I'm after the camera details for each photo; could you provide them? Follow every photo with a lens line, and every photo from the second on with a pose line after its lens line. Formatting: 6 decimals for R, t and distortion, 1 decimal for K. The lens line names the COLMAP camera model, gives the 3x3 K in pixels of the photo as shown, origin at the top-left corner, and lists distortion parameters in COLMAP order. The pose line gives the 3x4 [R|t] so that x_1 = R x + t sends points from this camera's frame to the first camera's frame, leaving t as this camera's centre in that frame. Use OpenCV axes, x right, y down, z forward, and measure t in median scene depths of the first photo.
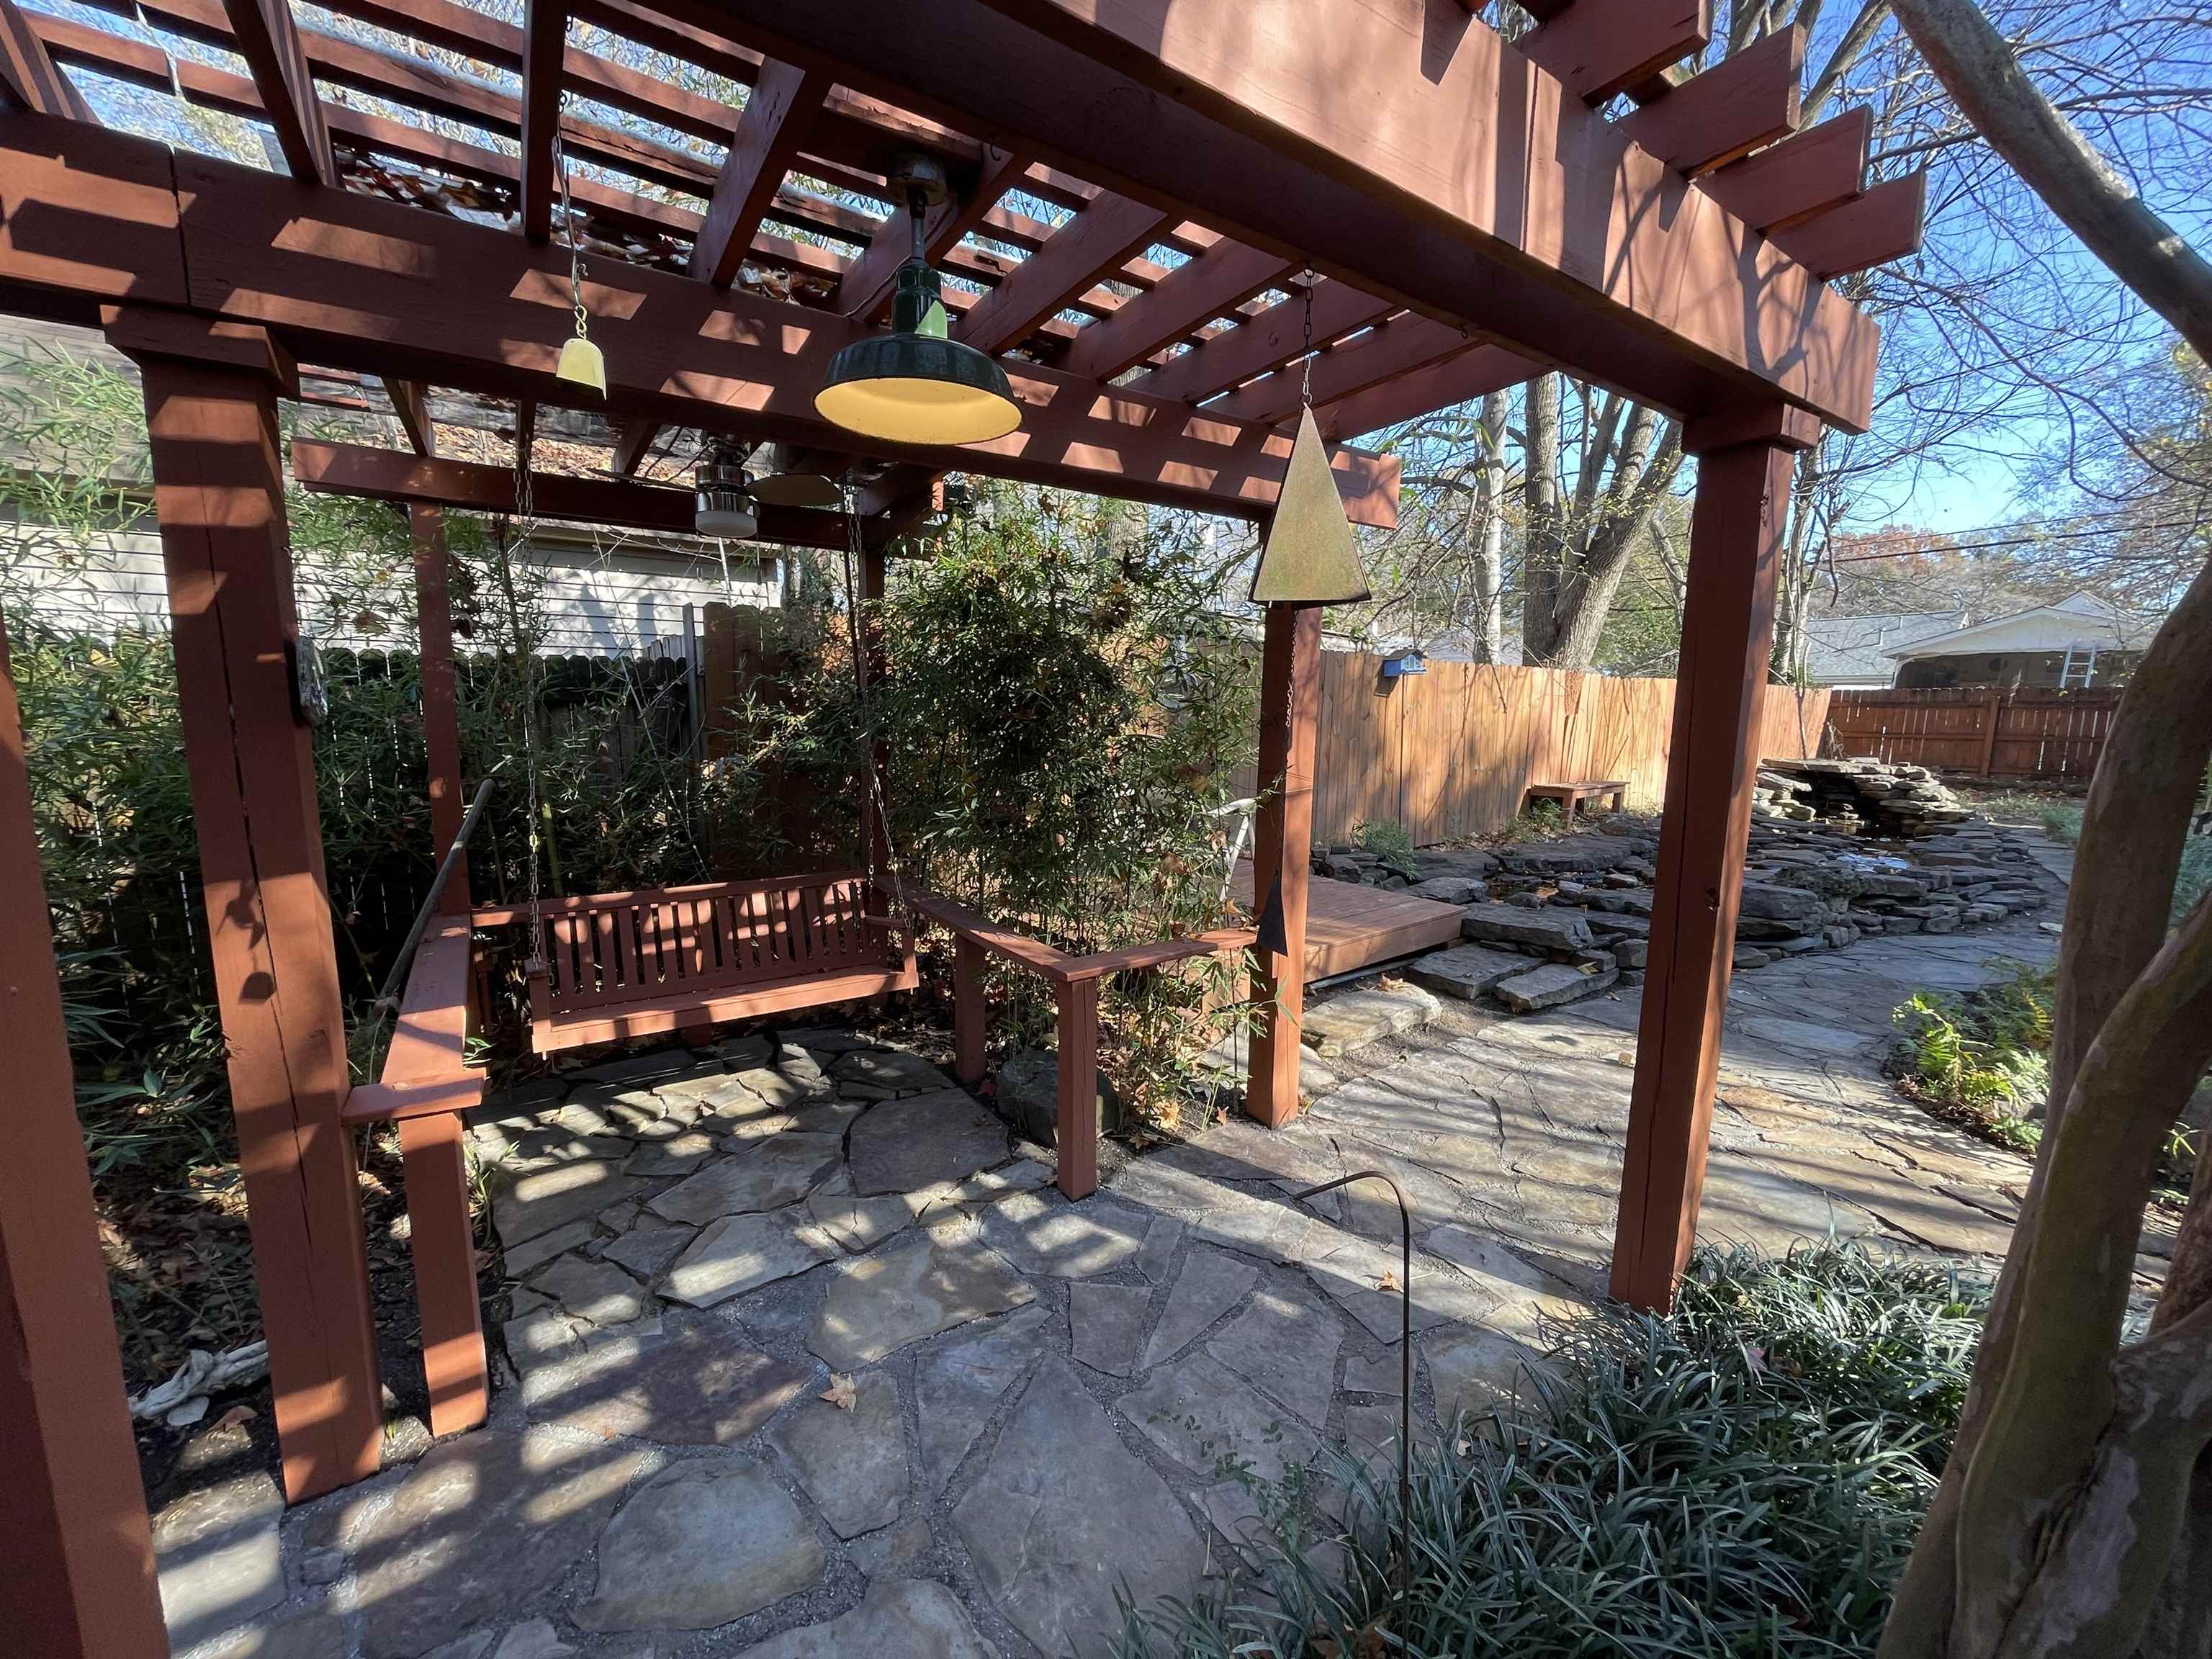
lens RADIAL K [[869.4, 0, 1111.3], [0, 869.4, 826.4], [0, 0, 1]] dist [-0.012082, -0.000954]
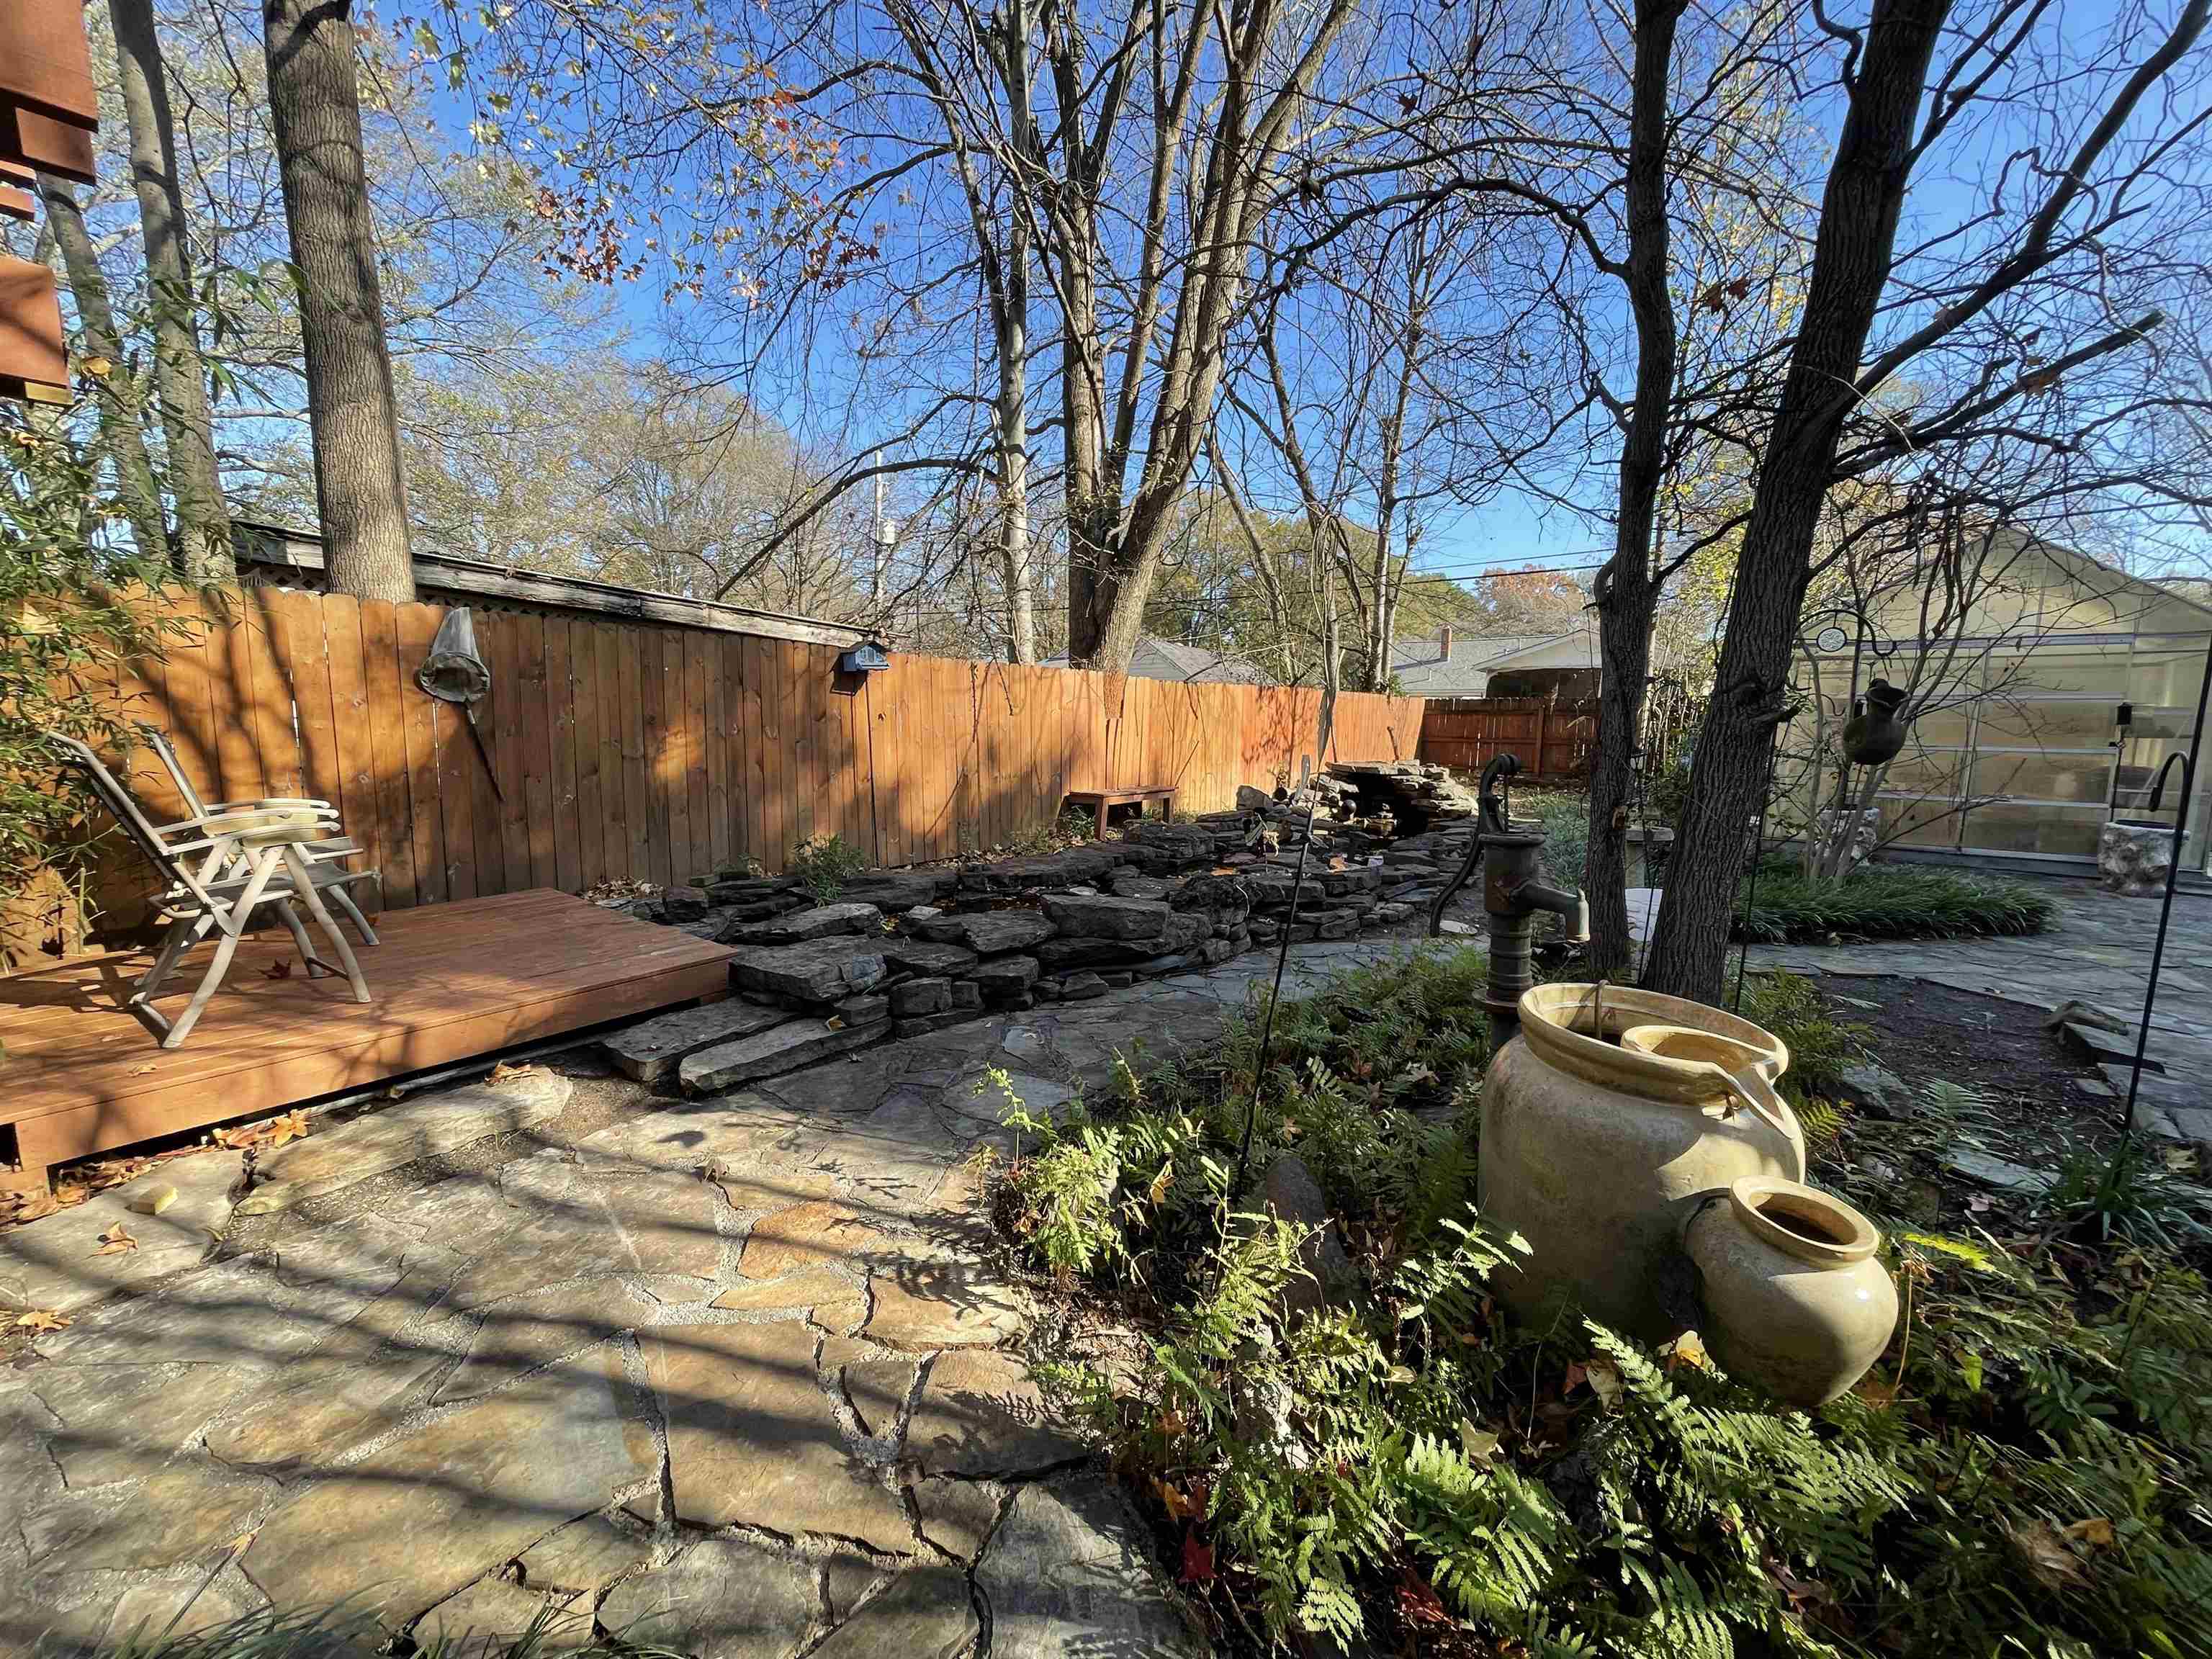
lens RADIAL K [[869.4, 0, 1099.3], [0, 869.4, 837.8], [0, 0, 1]] dist [-0.012082, -0.000954]
pose [[0.964861, -0.032788, 0.260709, 0.281746], [0.032326, 0.999459, 0.006062, -0.002480], [-0.260767, 0.002578, 0.965398, 0.075644]]
